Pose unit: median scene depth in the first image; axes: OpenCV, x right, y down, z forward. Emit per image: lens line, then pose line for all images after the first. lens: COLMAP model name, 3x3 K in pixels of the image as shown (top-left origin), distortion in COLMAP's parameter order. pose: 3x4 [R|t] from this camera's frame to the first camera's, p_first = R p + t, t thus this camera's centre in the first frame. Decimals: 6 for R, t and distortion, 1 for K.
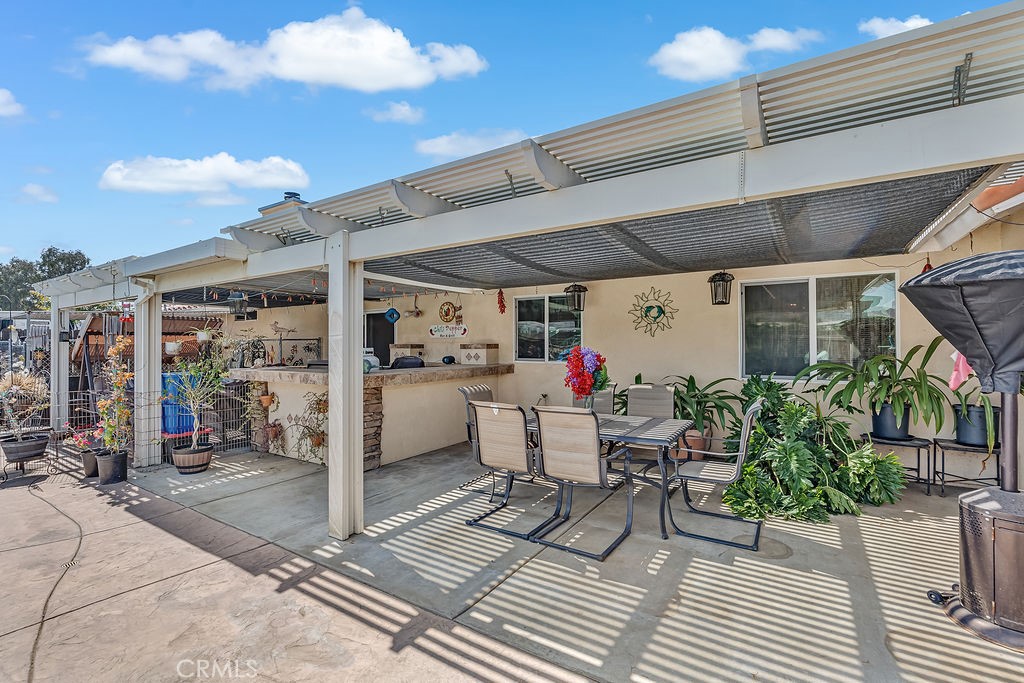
lens RADIAL K [[455.7, 0, 513.2], [0, 455.7, 340.4], [0, 0, 1]] dist [-0.002210, 0.000766]
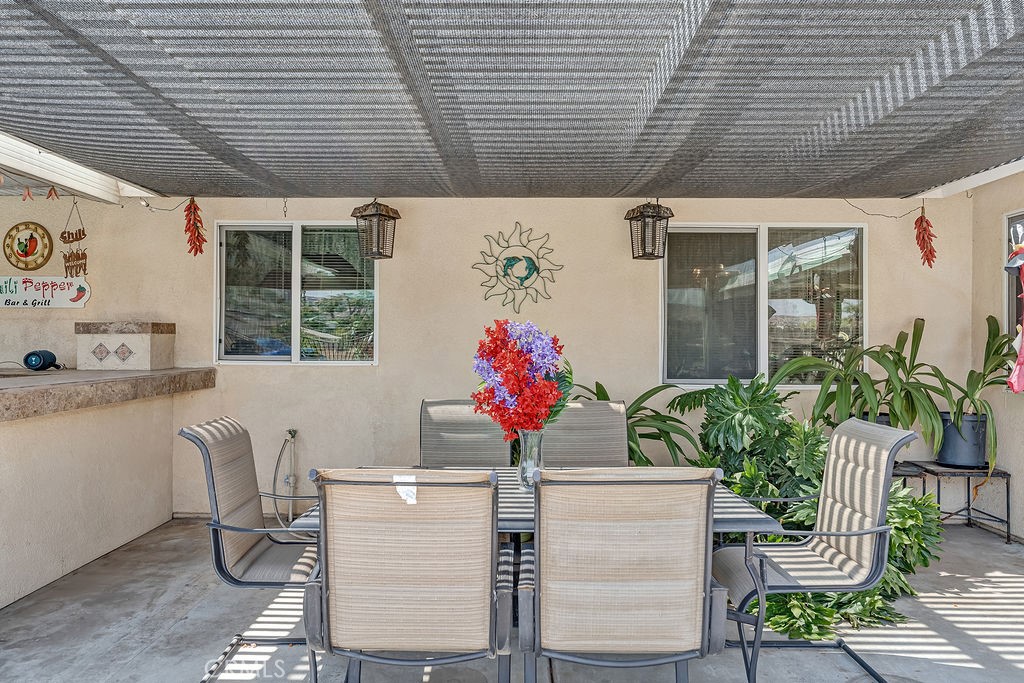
lens RADIAL K [[700.8, 0, 511.6], [0, 700.8, 339.8], [0, 0, 1]] dist [0.004259, 0.000662]
pose [[0.847475, 0.008850, 0.530762, -0.145133], [-0.012424, 0.999918, 0.003166, 0.021092], [-0.530690, -0.009277, 0.847515, 0.292843]]
